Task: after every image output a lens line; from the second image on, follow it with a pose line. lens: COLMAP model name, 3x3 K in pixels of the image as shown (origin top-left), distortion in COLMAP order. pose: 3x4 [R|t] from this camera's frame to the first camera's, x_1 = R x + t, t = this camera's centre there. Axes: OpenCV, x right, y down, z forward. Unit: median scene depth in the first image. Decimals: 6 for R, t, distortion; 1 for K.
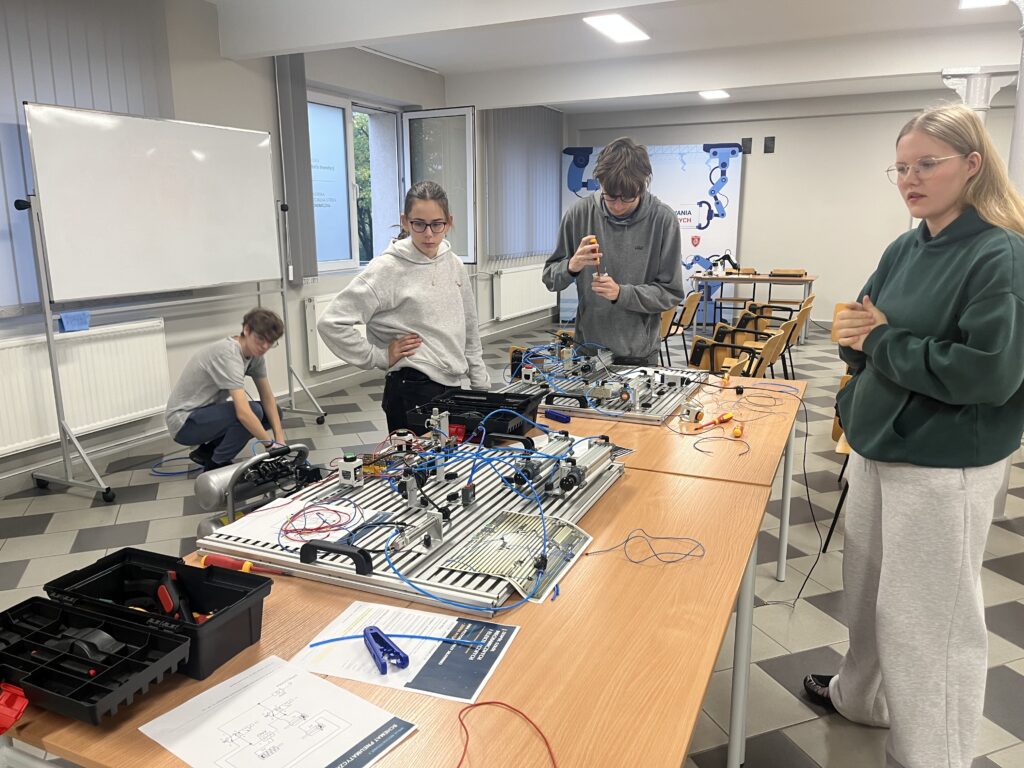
lens RADIAL K [[767.6, 0, 512.0], [0, 767.6, 384.0], [0, 0, 1]] dist [0.024911, -0.003154]
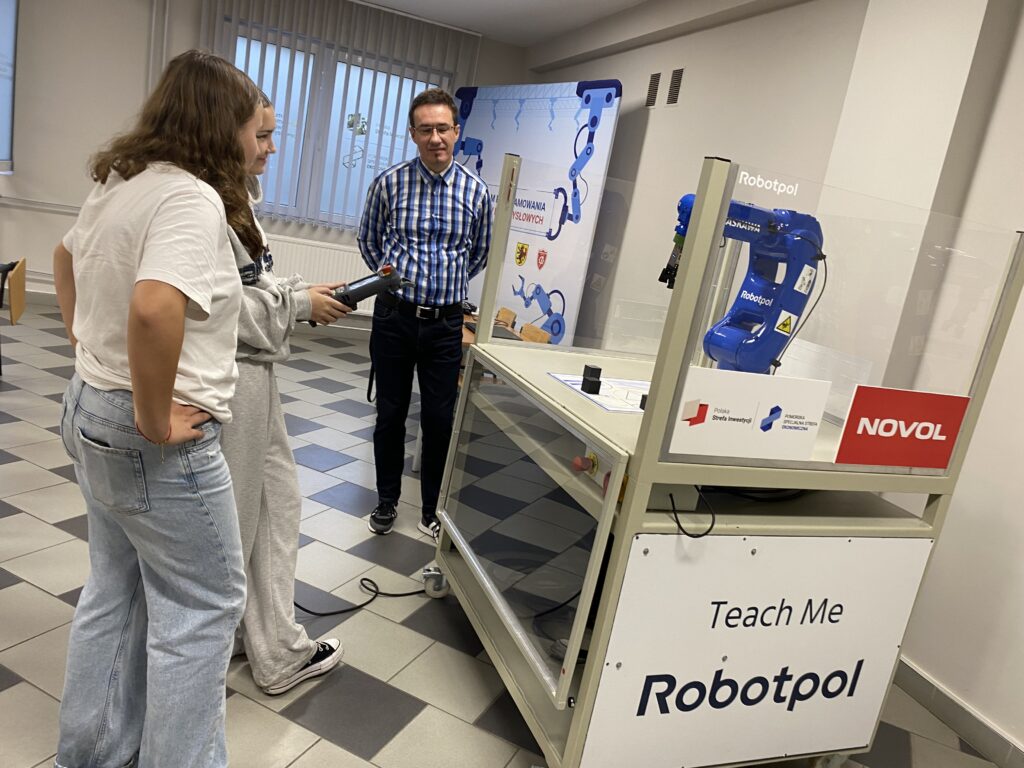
lens RADIAL K [[774.0, 0, 512.0], [0, 774.0, 384.0], [0, 0, 1]] dist [0.124094, -0.308469]
pose [[0.687576, 0.284509, -0.668053, 0.870244], [-0.324365, 0.943487, 0.067967, -0.184935], [0.649636, 0.169961, 0.741004, 0.823058]]
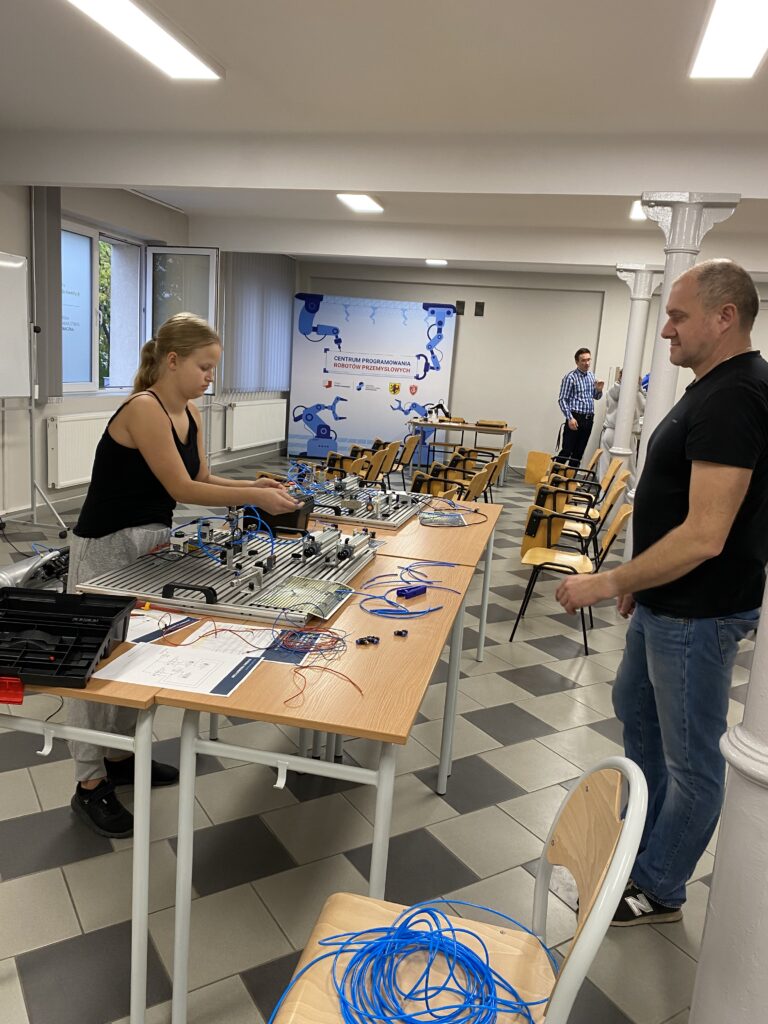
lens RADIAL K [[774.0, 0, 384.0], [0, 774.0, 512.0], [0, 0, 1]] dist [0.124094, -0.308469]
pose [[0.976966, 0.038626, 0.209871, -0.041651], [-0.035055, 0.999171, -0.020710, 0.020020], [-0.210497, 0.012876, 0.977510, -0.111098]]
